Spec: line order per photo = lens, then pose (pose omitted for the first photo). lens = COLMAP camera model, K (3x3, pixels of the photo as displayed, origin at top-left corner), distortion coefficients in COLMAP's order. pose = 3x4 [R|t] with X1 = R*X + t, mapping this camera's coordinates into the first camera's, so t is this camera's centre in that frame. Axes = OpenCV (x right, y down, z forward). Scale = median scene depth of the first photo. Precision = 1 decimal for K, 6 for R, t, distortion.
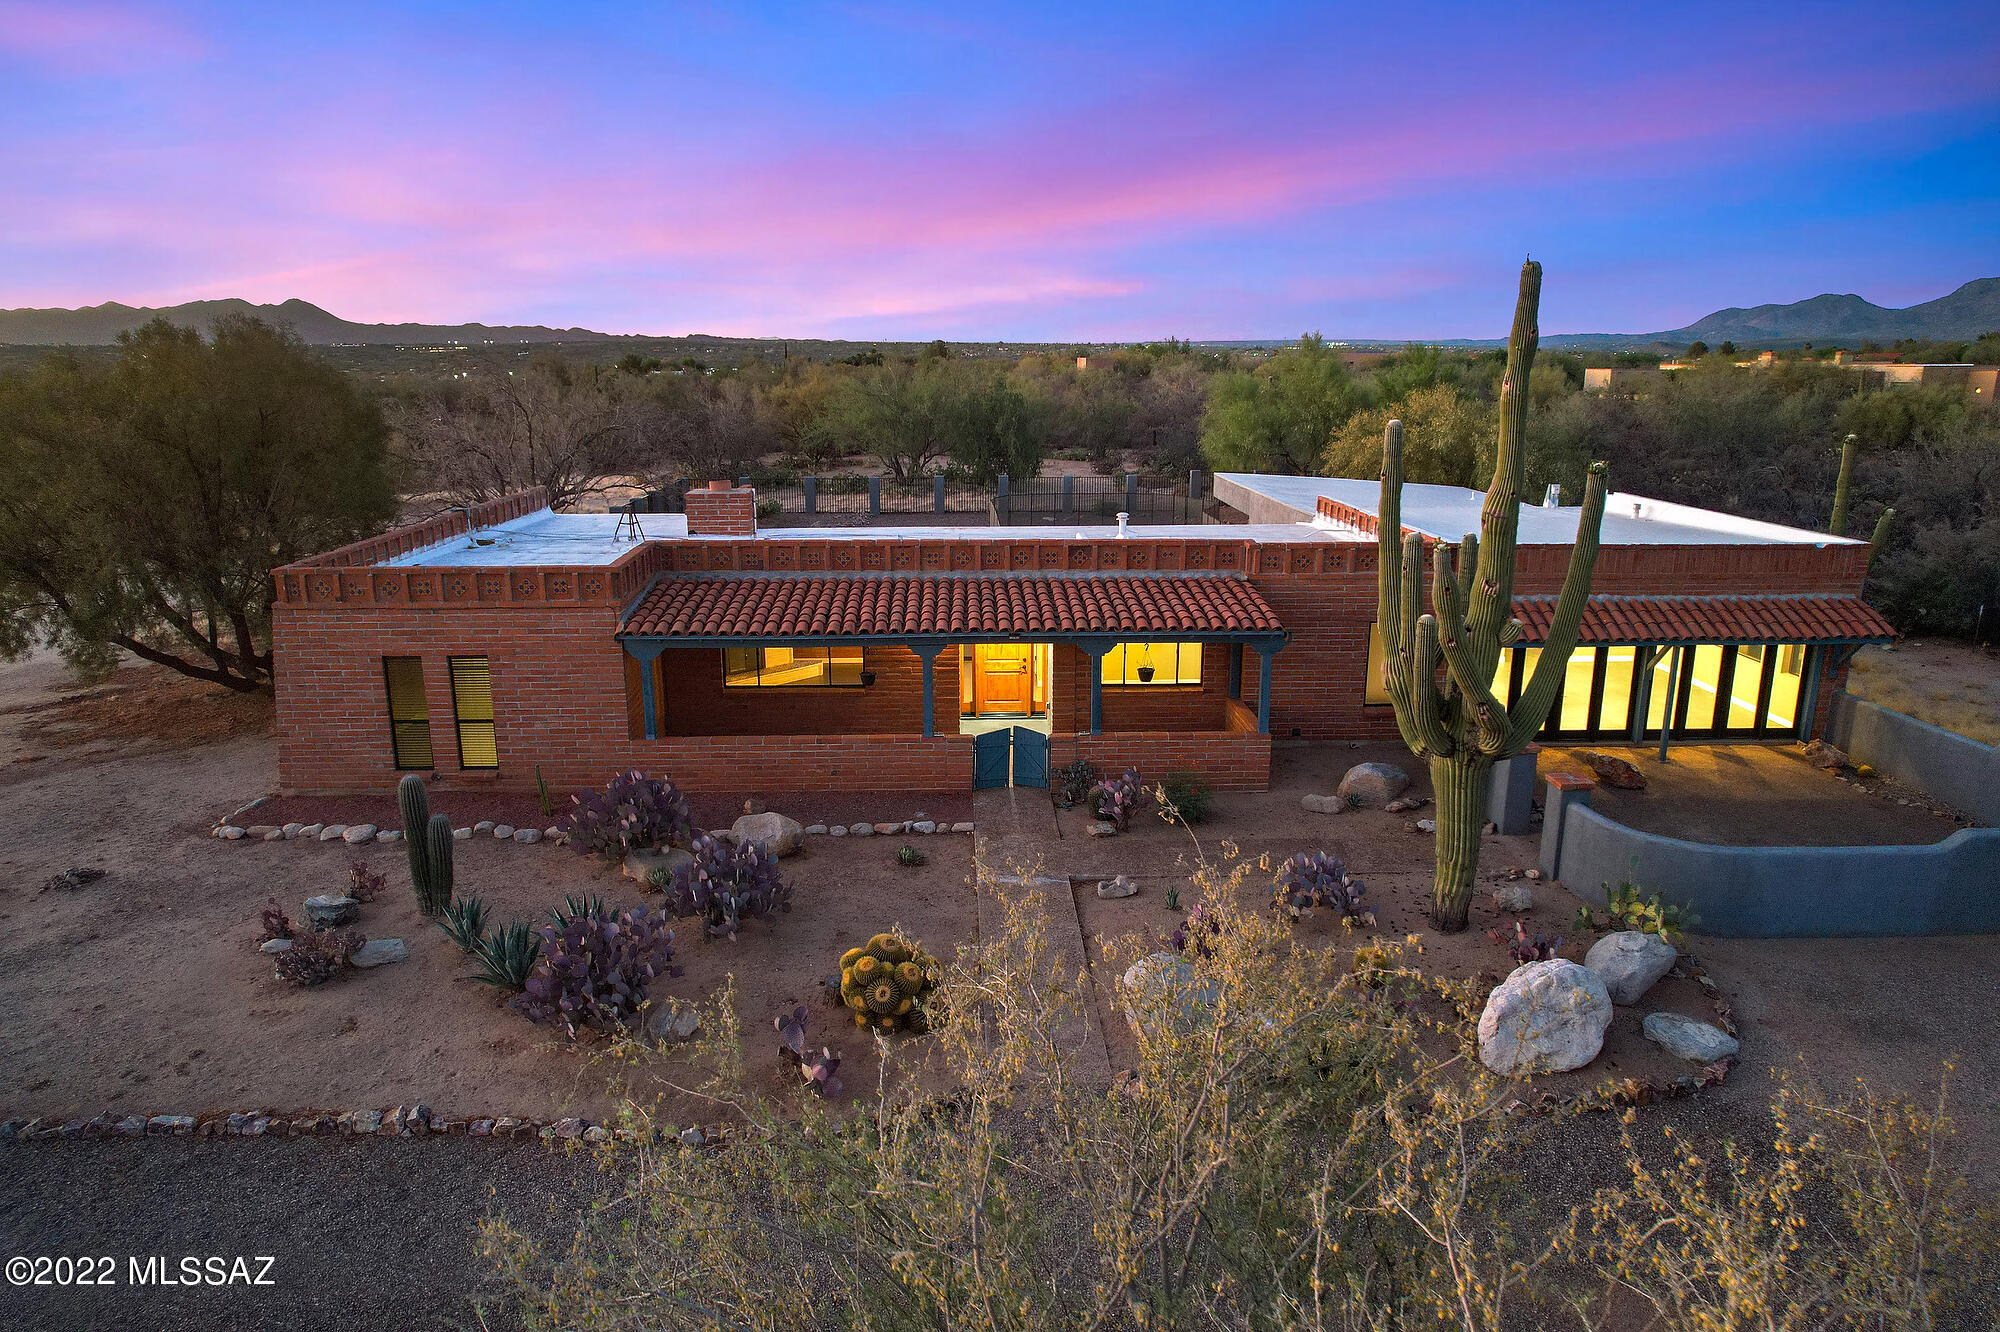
lens RADIAL K [[1223.6, 0, 1000.0], [0, 1223.6, 666.0], [0, 0, 1]] dist [-0.032292, -0.000153]
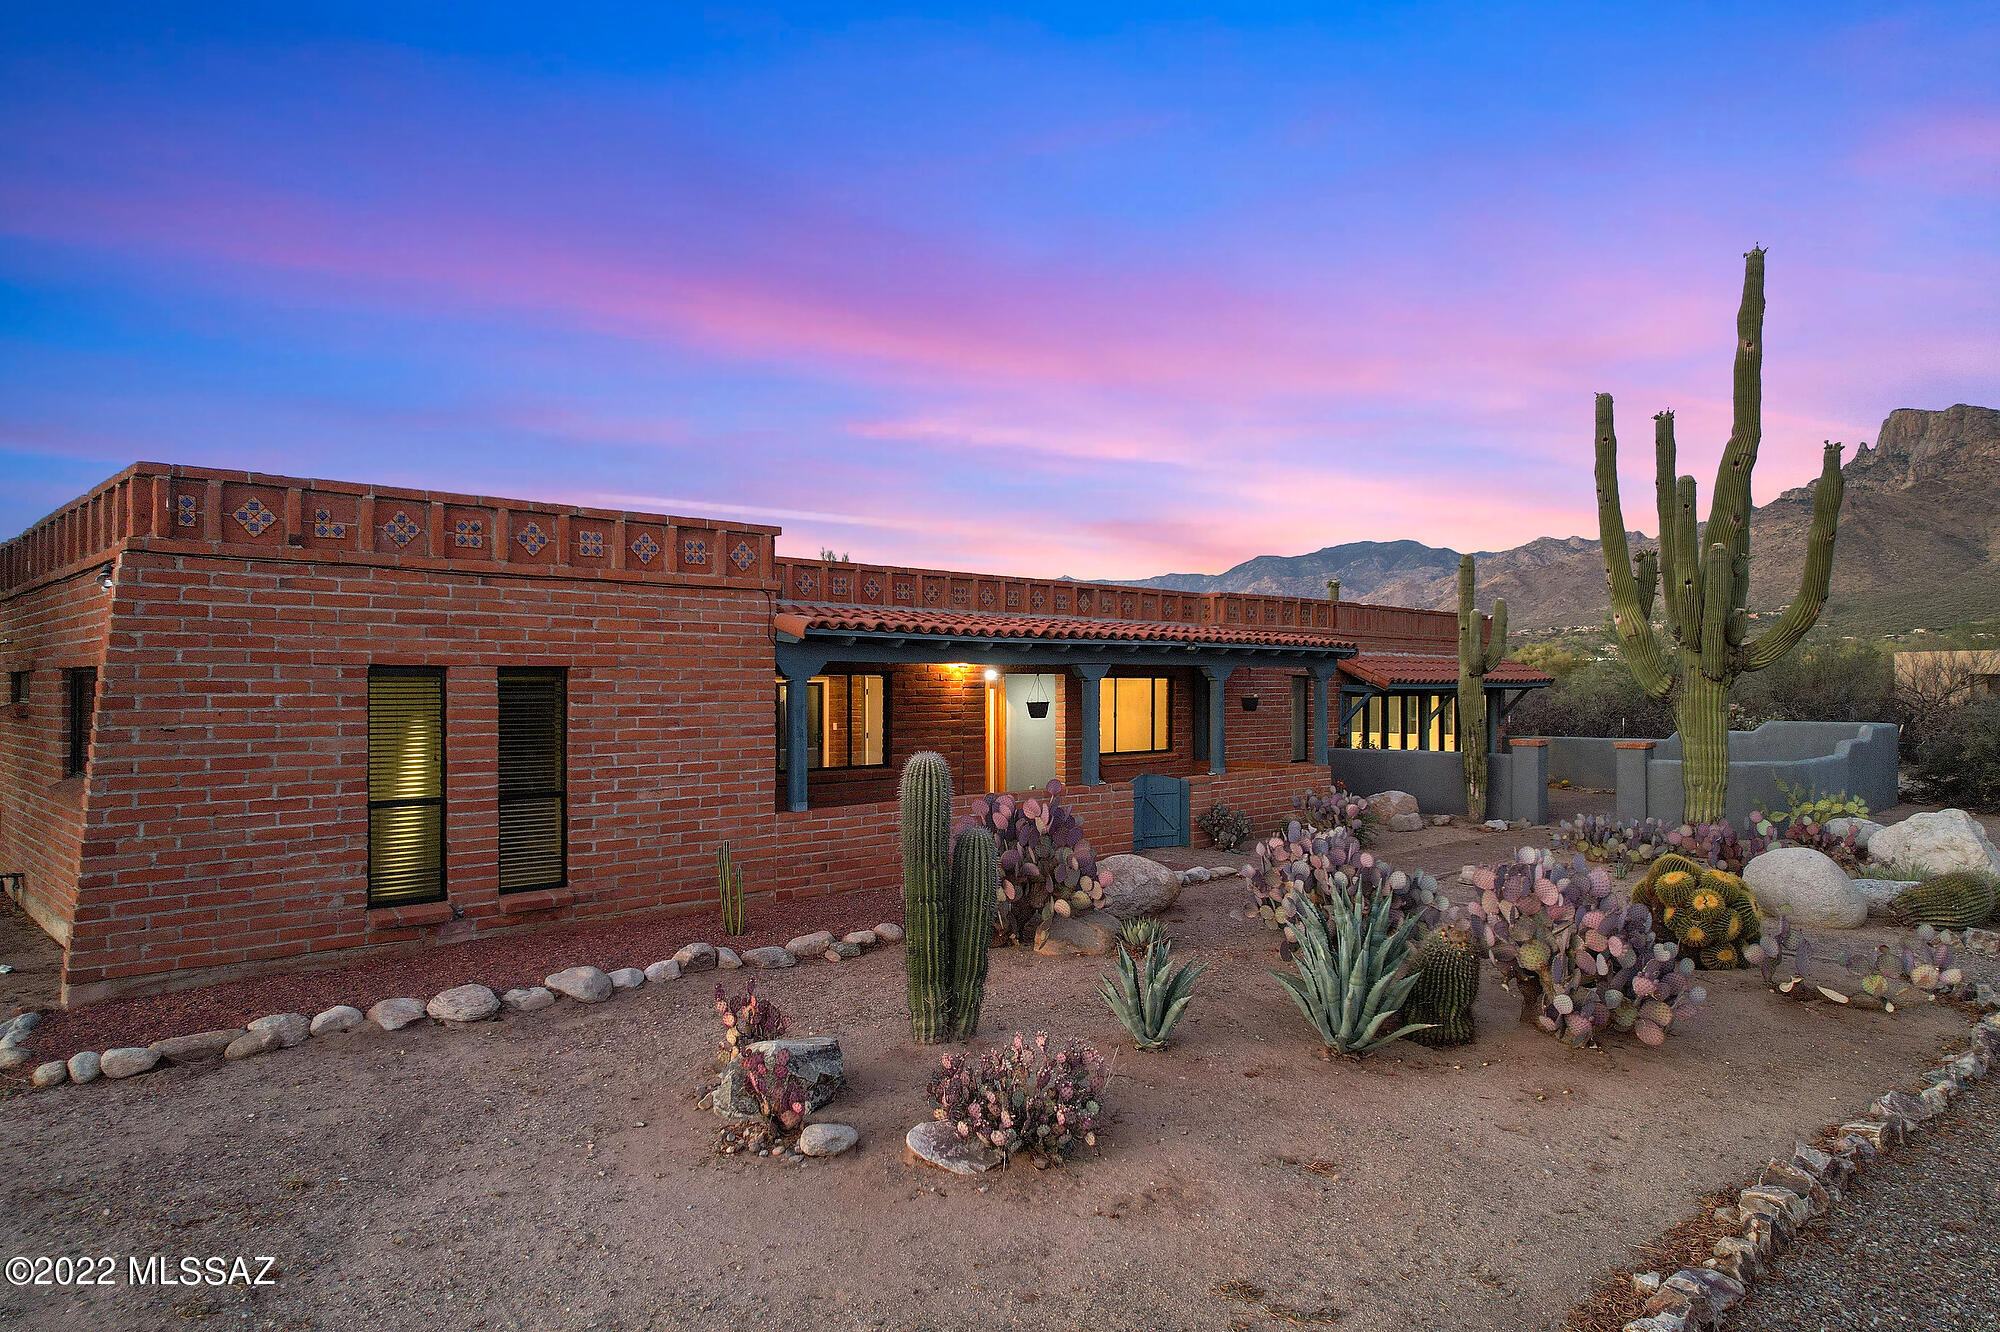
lens RADIAL K [[1223.6, 0, 1000.0], [0, 1223.6, 666.0], [0, 0, 1]] dist [-0.032292, -0.000153]
pose [[0.743987, 0.005694, 0.668170, -0.644907], [0.160359, 0.969219, -0.186815, 0.124740], [-0.648666, 0.246135, 0.720173, 0.477421]]
